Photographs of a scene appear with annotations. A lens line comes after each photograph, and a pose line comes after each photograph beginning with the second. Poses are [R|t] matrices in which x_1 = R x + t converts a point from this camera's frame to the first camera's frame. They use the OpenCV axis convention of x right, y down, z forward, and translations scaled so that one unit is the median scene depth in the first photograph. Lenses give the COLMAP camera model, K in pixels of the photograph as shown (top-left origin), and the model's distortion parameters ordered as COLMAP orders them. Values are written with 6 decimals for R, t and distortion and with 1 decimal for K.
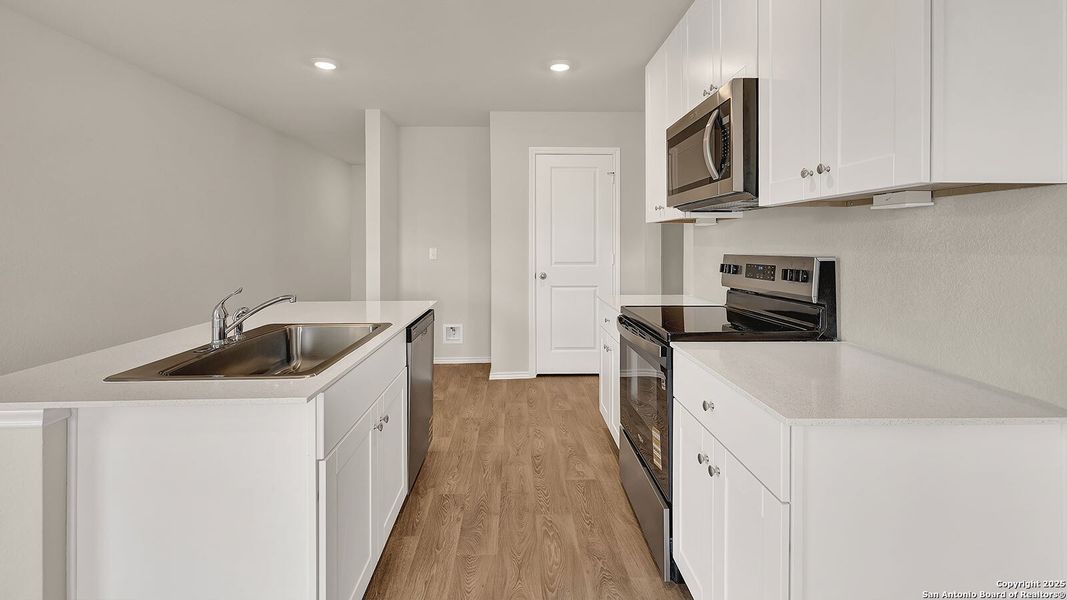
lens RADIAL K [[459.0, 0, 530.5], [0, 459.0, 240.9], [0, 0, 1]] dist [-0.003088, -0.000304]
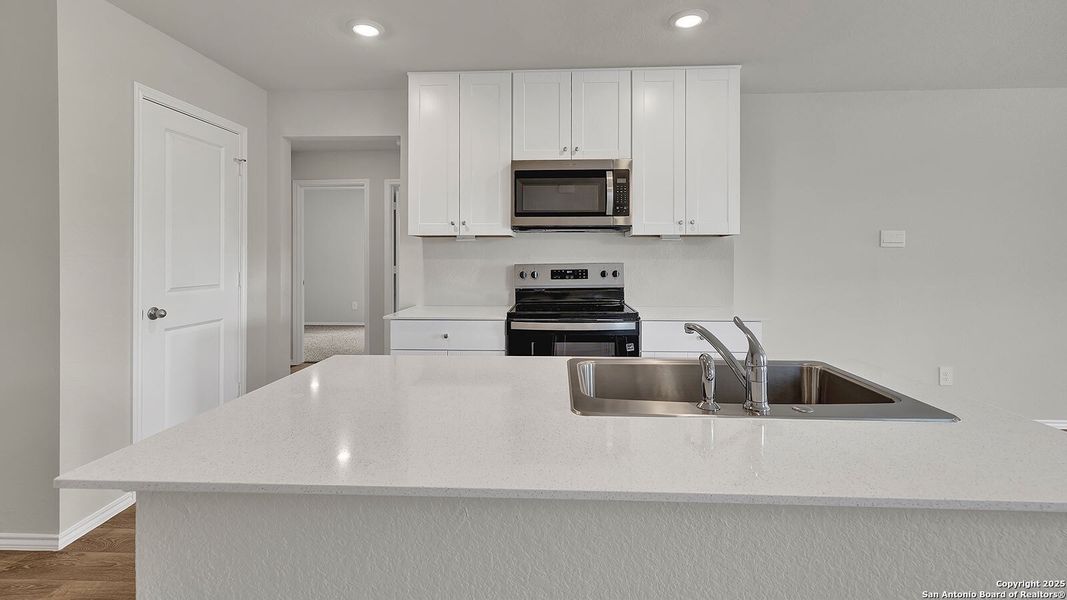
lens RADIAL K [[469.7, 0, 534.2], [0, 469.7, 259.0], [0, 0, 1]] dist [0.000496, -0.000040]
pose [[0.087770, -0.003243, 0.996136, -0.856783], [-0.001635, 0.999993, 0.003400, 0.008335], [-0.996139, -0.001927, 0.087764, 0.777451]]
